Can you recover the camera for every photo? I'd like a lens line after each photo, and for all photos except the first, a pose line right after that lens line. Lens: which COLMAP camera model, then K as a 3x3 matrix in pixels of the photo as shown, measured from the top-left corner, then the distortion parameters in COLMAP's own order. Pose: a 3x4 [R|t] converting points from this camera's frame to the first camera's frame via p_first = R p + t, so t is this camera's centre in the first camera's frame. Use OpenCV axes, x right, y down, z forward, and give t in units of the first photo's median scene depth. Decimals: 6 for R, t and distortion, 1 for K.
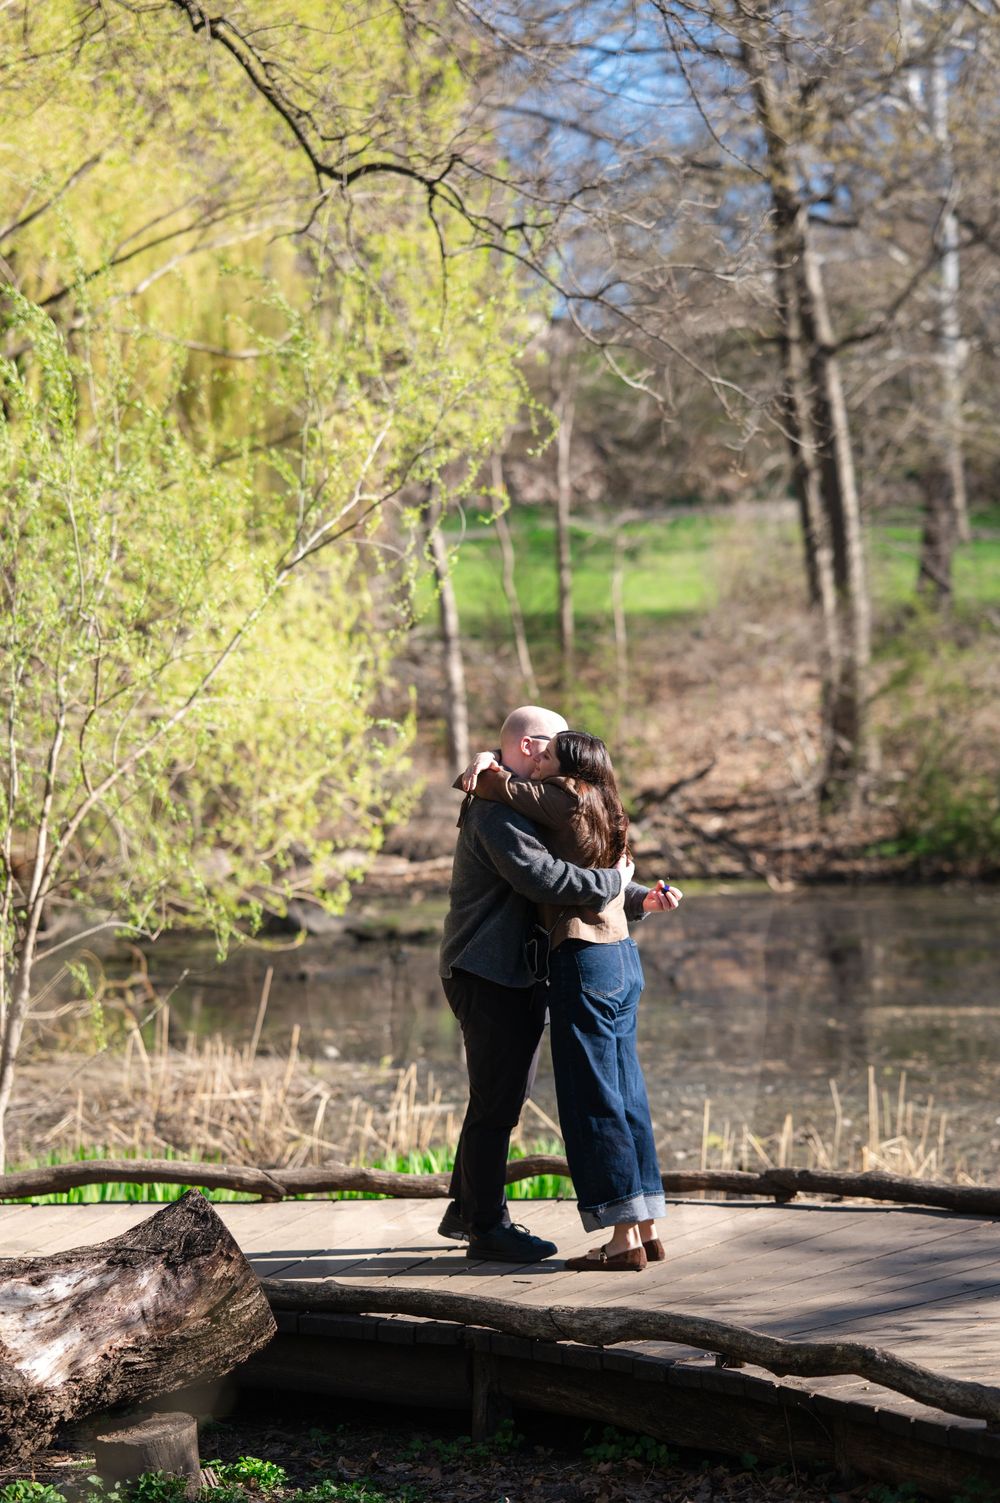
lens RADIAL K [[3954.1, 0, 503.7], [0, 3954.1, 751.2], [0, 0, 1]] dist [-0.006073, 0.000000]
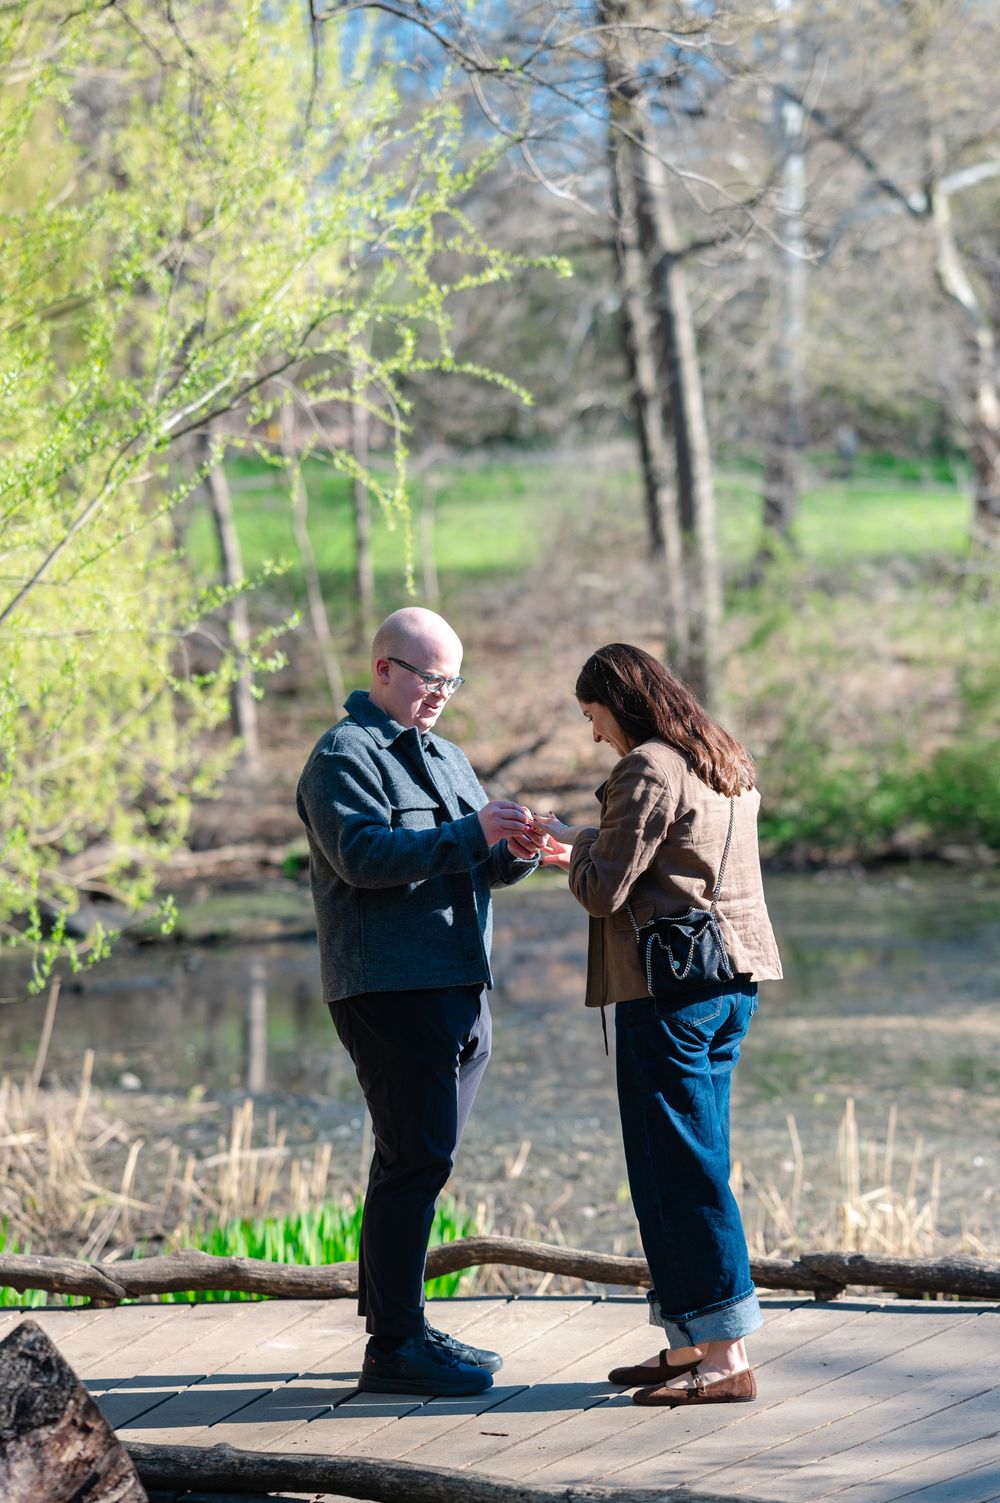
lens RADIAL K [[3954.1, 0, 495.0], [0, 3954.1, 758.4], [0, 0, 1]] dist [-0.006073, 0.000000]
pose [[0.997391, -0.006305, 0.071918, -0.027677], [0.006267, 0.999980, 0.000759, 0.010218], [-0.071921, -0.000307, 0.997410, 0.198267]]
